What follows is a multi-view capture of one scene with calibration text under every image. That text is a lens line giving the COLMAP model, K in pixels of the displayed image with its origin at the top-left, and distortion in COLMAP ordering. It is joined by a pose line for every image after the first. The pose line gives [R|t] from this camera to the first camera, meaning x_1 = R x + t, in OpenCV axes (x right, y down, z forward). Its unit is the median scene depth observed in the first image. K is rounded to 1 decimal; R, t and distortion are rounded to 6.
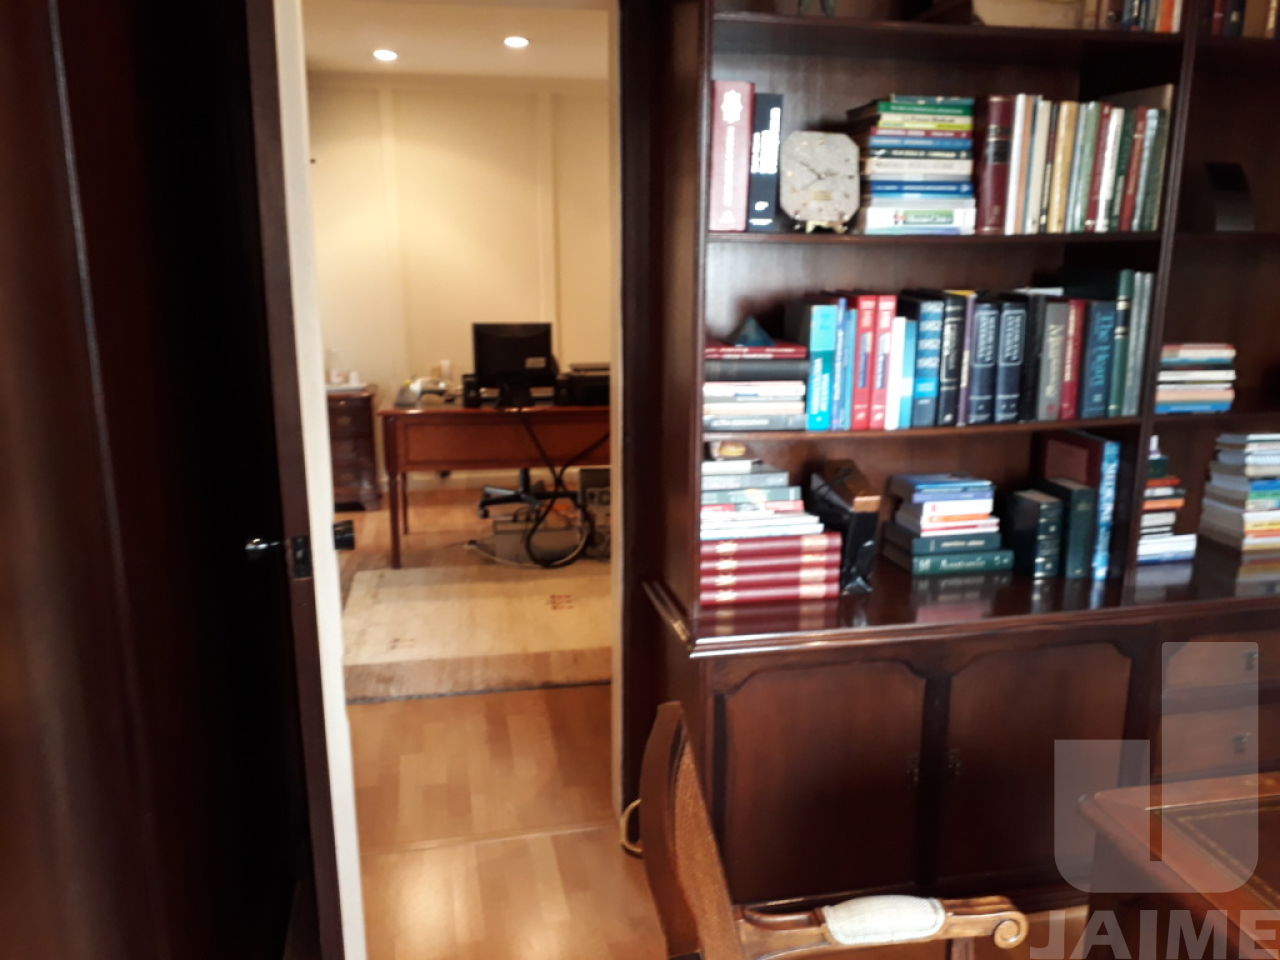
lens RADIAL K [[1036.0, 0, 638.0], [0, 1036.0, 473.0], [0, 0, 1]] dist [0.140603, -0.335460]
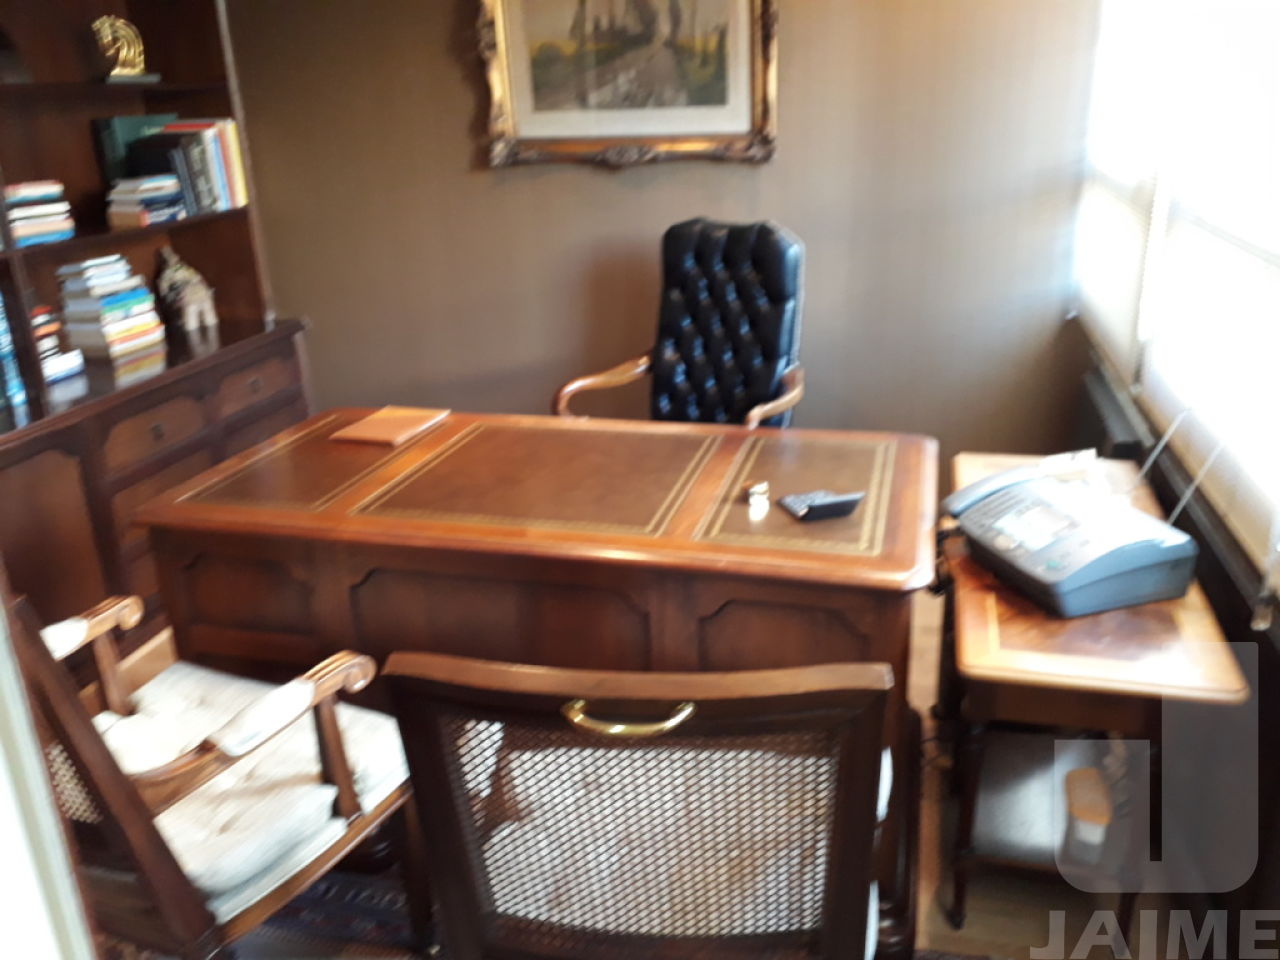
lens RADIAL K [[1006.8, 0, 640.0], [0, 1006.8, 480.0], [0, 0, 1]] dist [0.052693, -0.108354]
pose [[0.442646, -0.337529, 0.830746, -0.216239], [0.230458, 0.938154, 0.258374, 0.055340], [-0.866576, 0.077084, 0.493056, -0.117896]]
